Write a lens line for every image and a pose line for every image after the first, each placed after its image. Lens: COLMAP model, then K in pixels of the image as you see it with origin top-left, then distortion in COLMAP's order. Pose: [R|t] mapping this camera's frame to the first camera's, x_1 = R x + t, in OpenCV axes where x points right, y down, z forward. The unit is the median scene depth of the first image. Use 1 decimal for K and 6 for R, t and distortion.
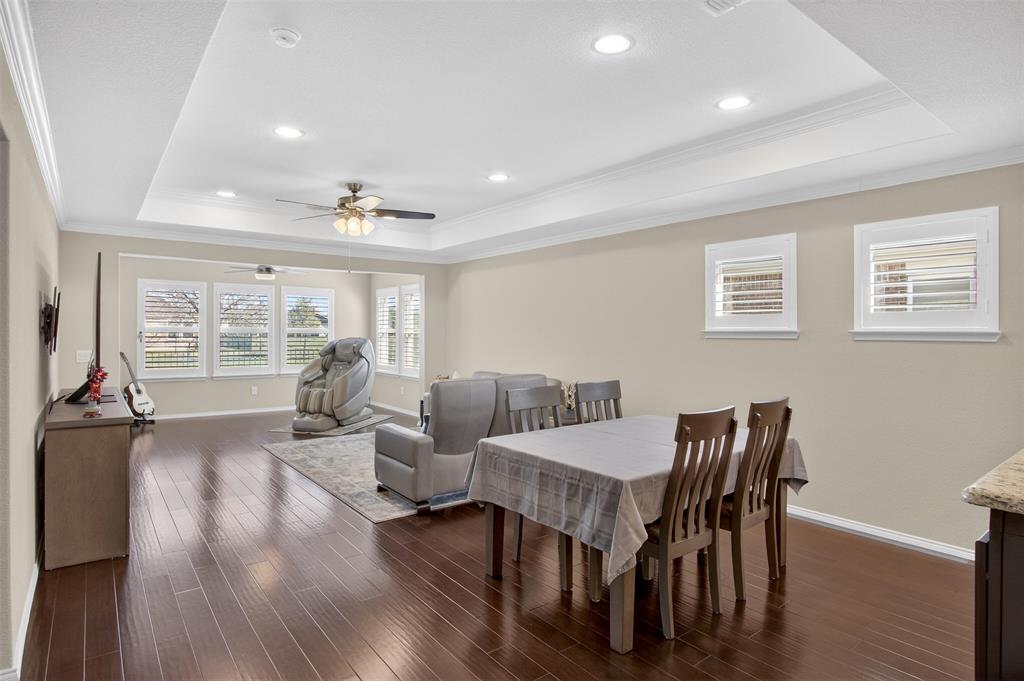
lens RADIAL K [[542.7, 0, 512.8], [0, 542.7, 333.7], [0, 0, 1]] dist [-0.015103, -0.000210]
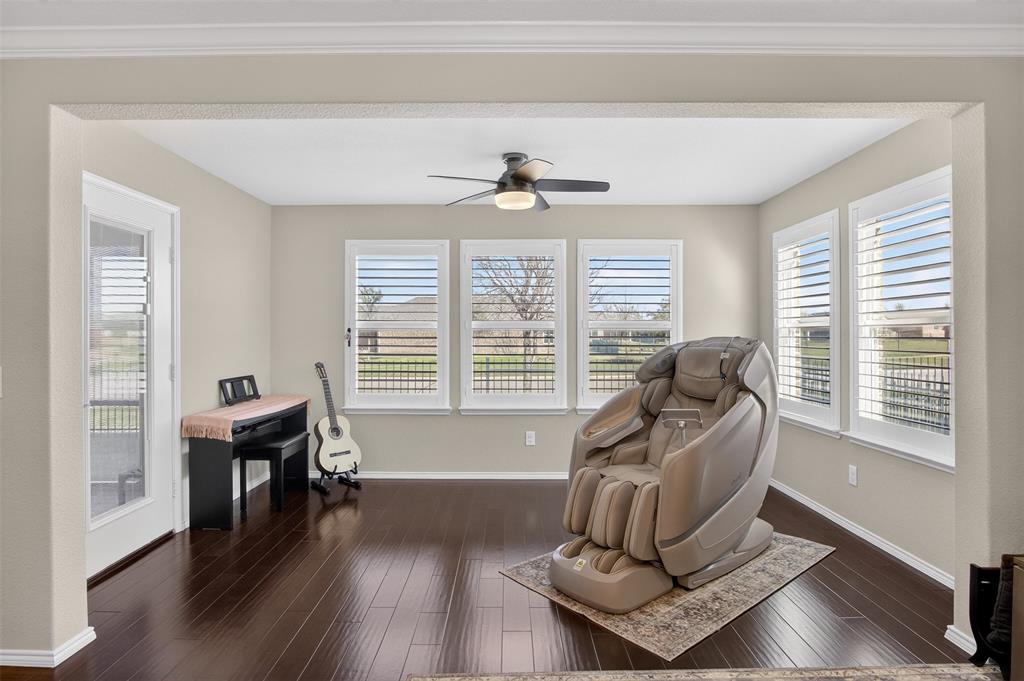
lens RADIAL K [[542.7, 0, 508.7], [0, 542.7, 338.3], [0, 0, 1]] dist [-0.015103, -0.000210]
pose [[0.782548, -0.005523, -0.622566, -0.183869], [0.002993, 0.999982, -0.005109, 0.010585], [0.622583, 0.002134, 0.782551, 0.644966]]
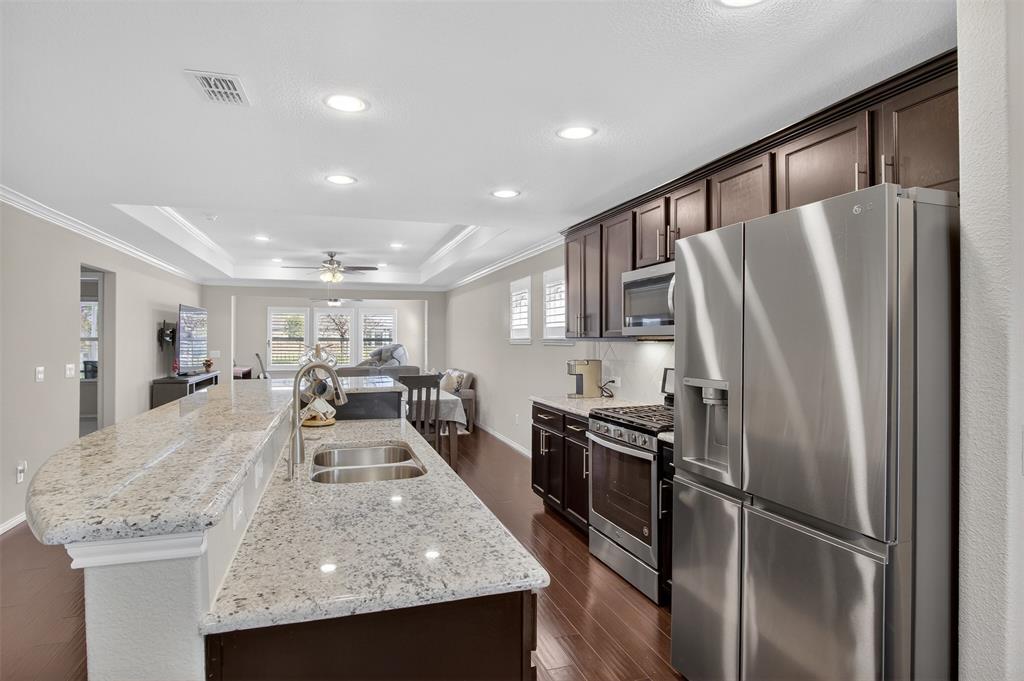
lens RADIAL K [[542.7, 0, 508.5], [0, 542.7, 341.8], [0, 0, 1]] dist [-0.015103, -0.000210]
pose [[0.943031, -0.002813, -0.332692, 0.495634], [0.002693, 0.999996, -0.000821, 0.002897], [0.332693, -0.000121, 0.943035, -0.255737]]
